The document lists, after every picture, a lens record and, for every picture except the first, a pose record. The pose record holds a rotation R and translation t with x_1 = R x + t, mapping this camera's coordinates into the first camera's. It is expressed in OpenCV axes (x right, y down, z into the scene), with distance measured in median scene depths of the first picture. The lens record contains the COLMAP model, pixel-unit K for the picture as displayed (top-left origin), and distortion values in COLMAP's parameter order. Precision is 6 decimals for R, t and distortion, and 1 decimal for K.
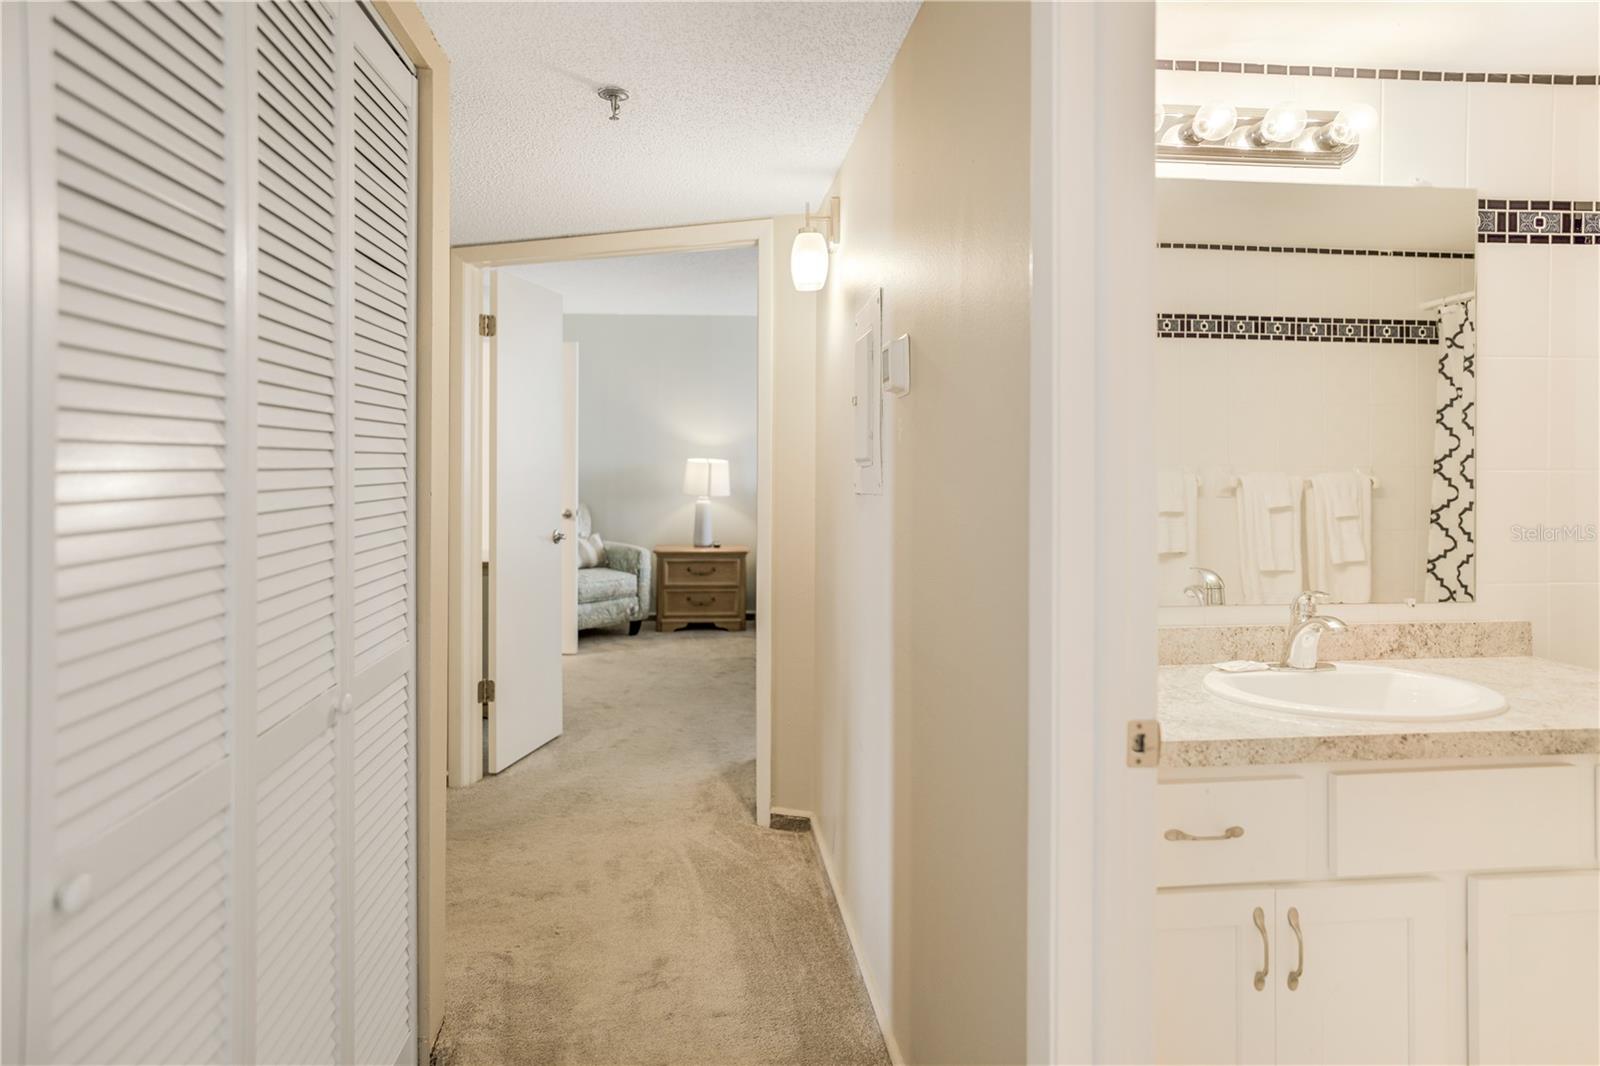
lens RADIAL K [[945.4, 0, 796.1], [0, 945.4, 467.0], [0, 0, 1]] dist [-0.026576, 0.030476]
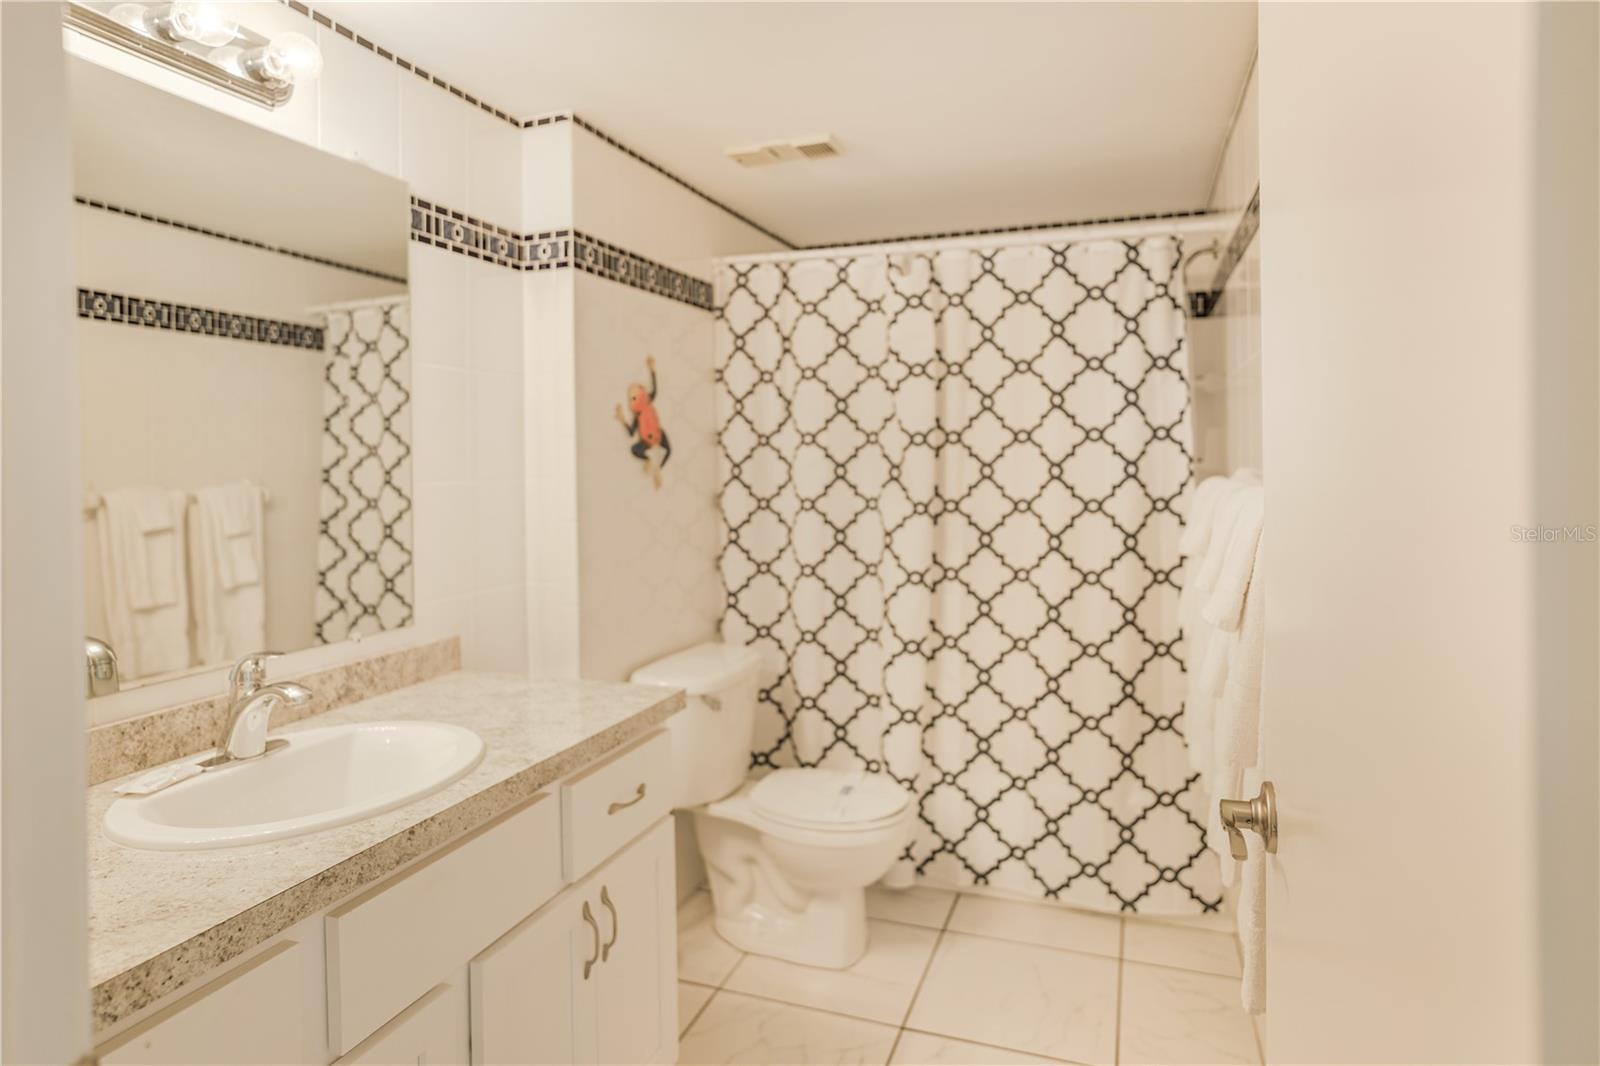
lens RADIAL K [[945.4, 0, 796.1], [0, 945.4, 467.0], [0, 0, 1]] dist [-0.026576, 0.030476]
pose [[0.454766, -0.012895, 0.890517, 0.064363], [0.018933, 0.999809, 0.004810, -0.010825], [-0.890410, 0.014672, 0.454924, 0.237795]]
